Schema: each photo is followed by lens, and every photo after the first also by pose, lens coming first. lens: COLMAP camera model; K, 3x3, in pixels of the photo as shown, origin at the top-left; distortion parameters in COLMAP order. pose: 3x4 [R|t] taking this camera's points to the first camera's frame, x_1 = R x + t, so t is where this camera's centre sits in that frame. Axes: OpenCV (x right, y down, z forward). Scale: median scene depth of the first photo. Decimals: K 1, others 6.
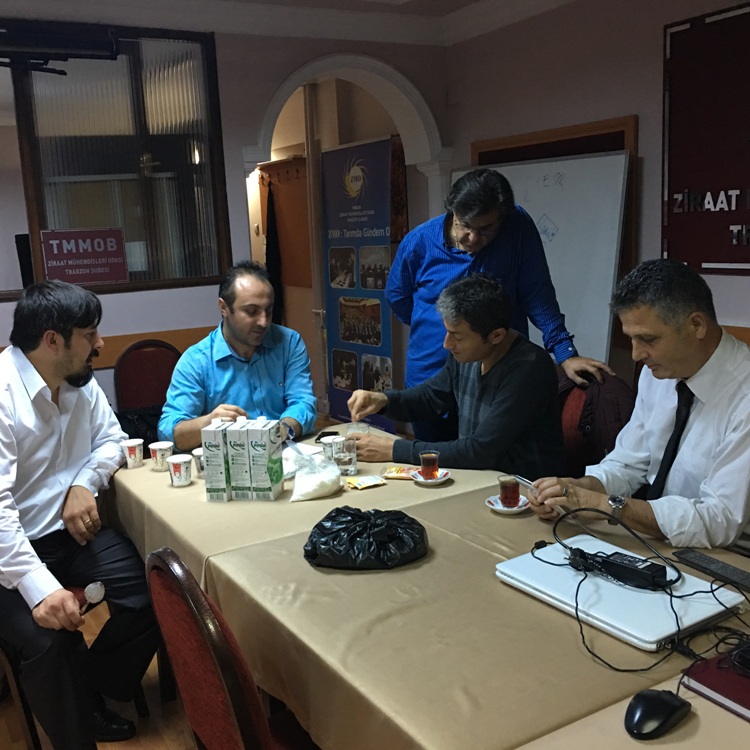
lens RADIAL K [[860.8, 0, 375.0], [0, 860.8, 375.0], [0, 0, 1]] dist [0.049573, -0.063333]
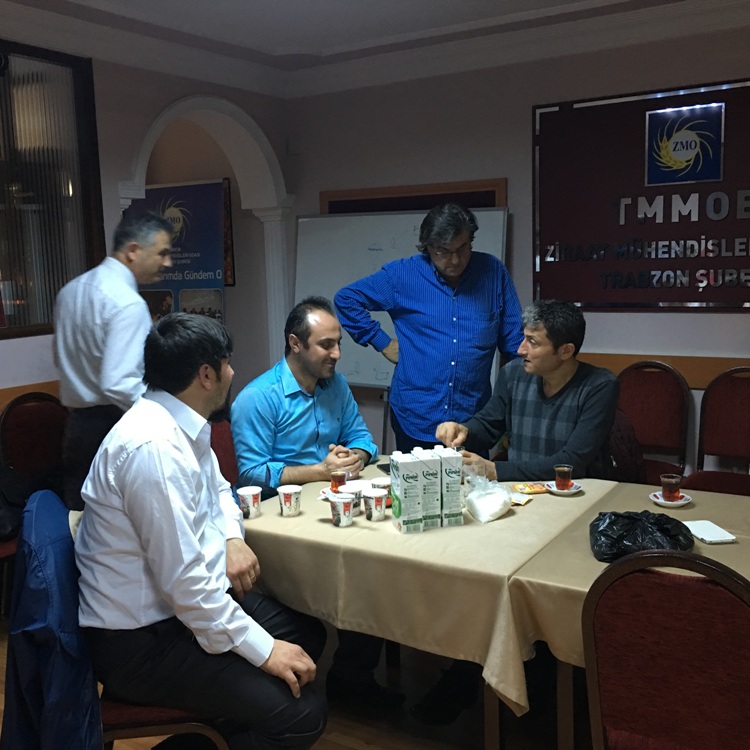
lens RADIAL K [[860.8, 0, 375.0], [0, 860.8, 375.0], [0, 0, 1]] dist [0.049573, -0.063333]
pose [[0.881666, -0.041156, 0.470076, -0.435426], [0.067752, 0.996908, -0.039792, -0.000083], [-0.466985, 0.066932, 0.881728, 0.075406]]
